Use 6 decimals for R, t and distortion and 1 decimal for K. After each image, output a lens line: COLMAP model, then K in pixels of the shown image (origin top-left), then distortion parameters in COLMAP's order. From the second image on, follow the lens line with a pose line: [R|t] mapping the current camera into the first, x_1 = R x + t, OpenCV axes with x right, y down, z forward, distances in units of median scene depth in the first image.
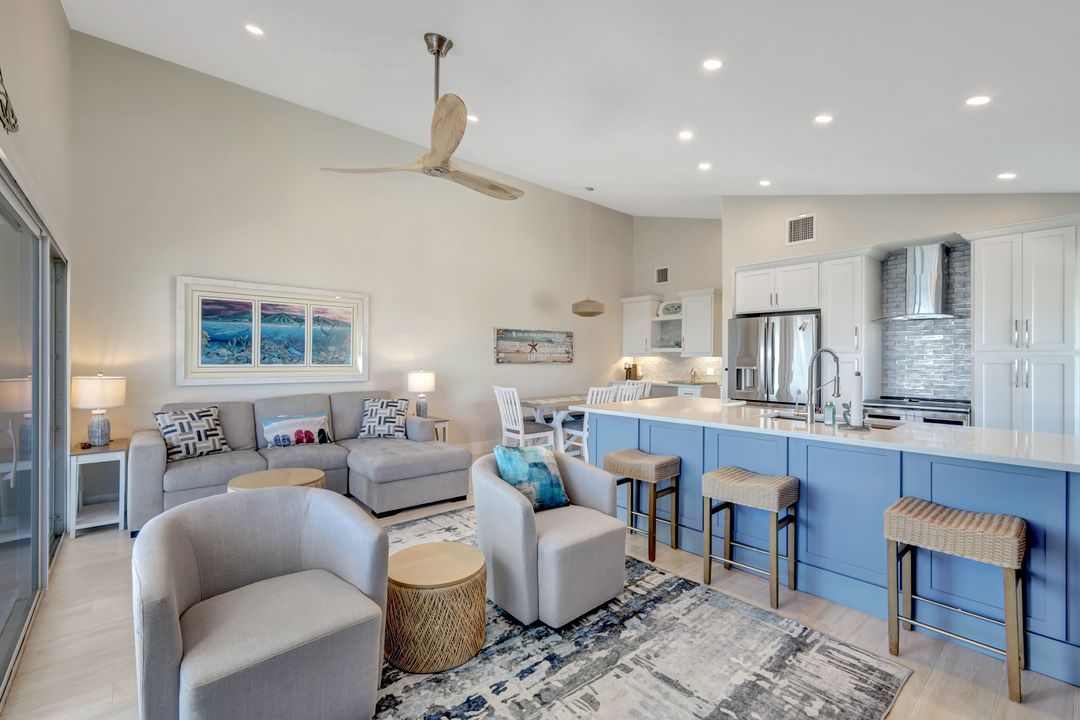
lens RADIAL K [[466.3, 0, 529.6], [0, 466.3, 360.7], [0, 0, 1]] dist [0.008583, -0.000163]
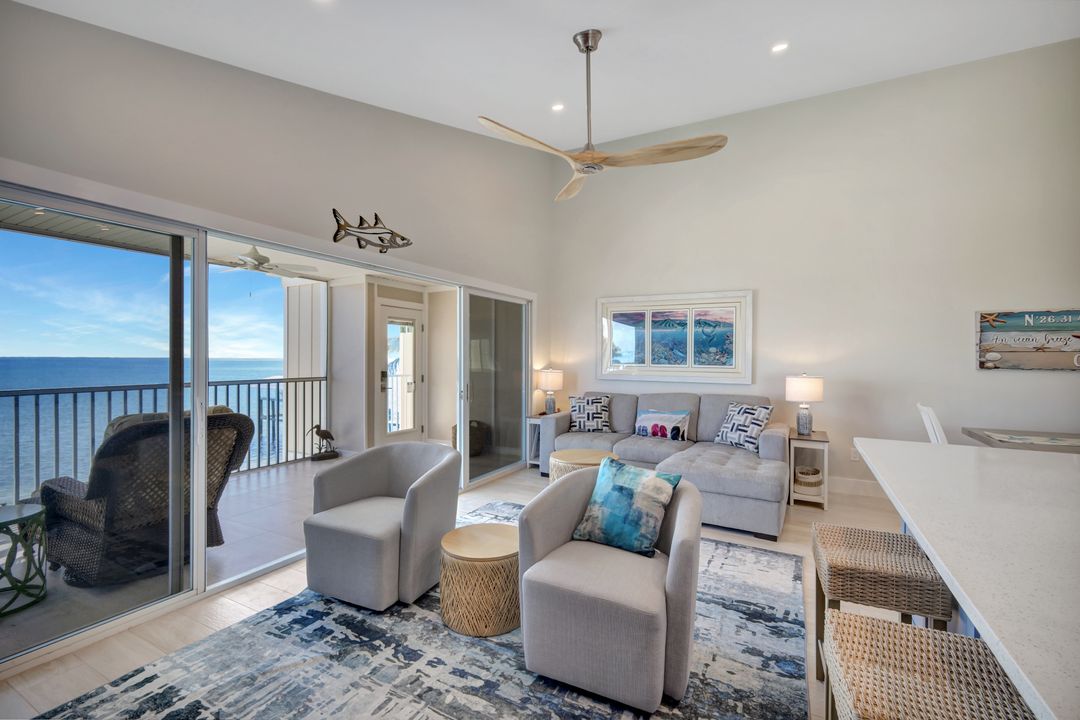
lens RADIAL K [[463.0, 0, 549.8], [0, 463.0, 360.3], [0, 0, 1]] dist [0.002502, 0.000243]
pose [[0.370939, 0.002347, -0.928654, 0.407518], [-0.012152, 0.999923, -0.002326, 0.002973], [0.928578, 0.012148, 0.370939, 0.338751]]
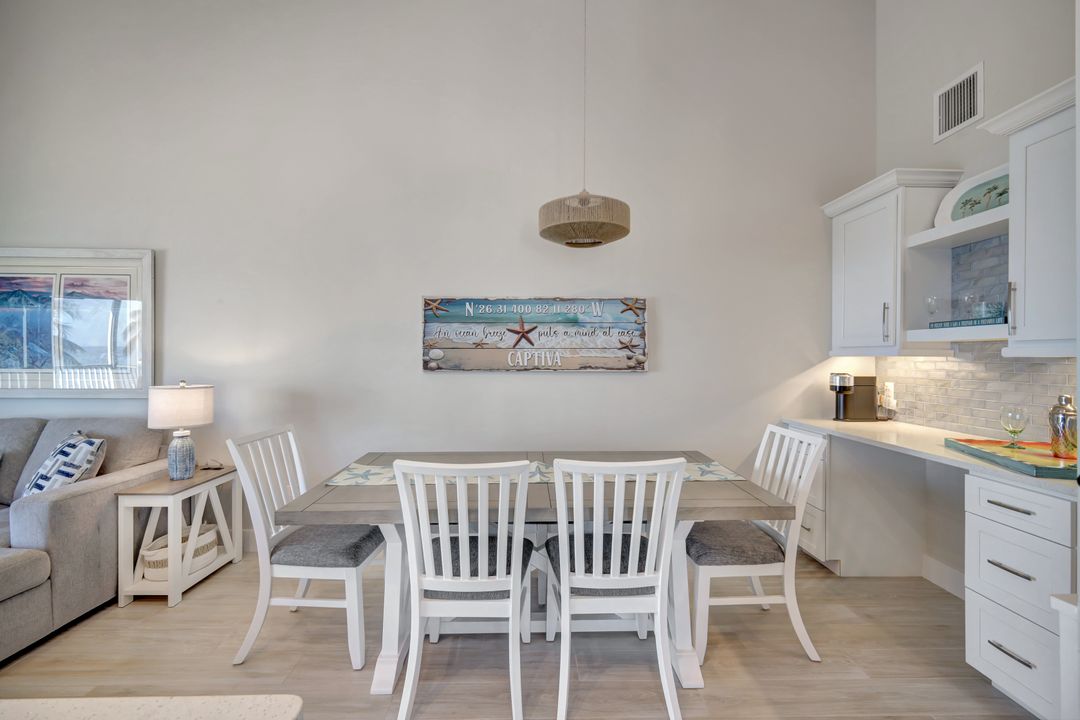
lens RADIAL K [[455.5, 0, 540.0], [0, 455.5, 360.0], [0, 0, 1]] dist [0.001132, 0.000128]
pose [[0.776185, 0.002718, -0.630499, 0.450147], [-0.004240, 0.999991, -0.000908, -0.007495], [0.630491, 0.003378, 0.776189, 0.997264]]
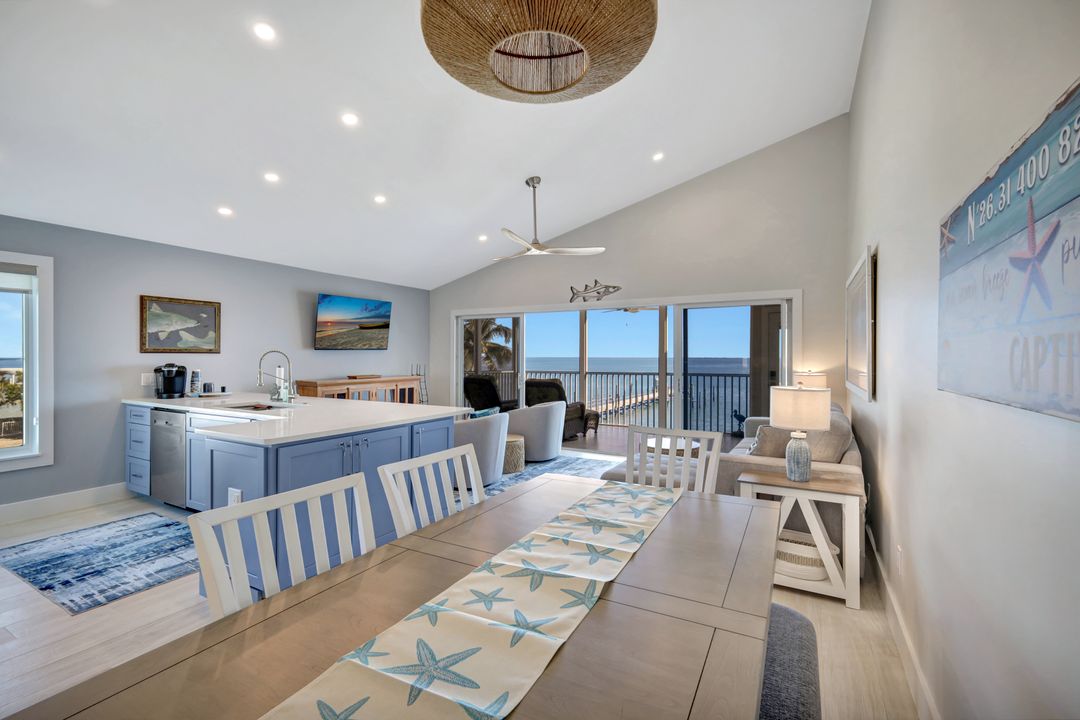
lens RADIAL K [[463.5, 0, 541.5], [0, 463.5, 355.3], [0, 0, 1]] dist [0.001620, -0.000159]
pose [[-0.936641, -0.005340, -0.350251, 0.228850], [-0.006764, 0.999973, 0.002843, -0.012949], [0.350226, 0.005032, -0.936652, 1.592075]]
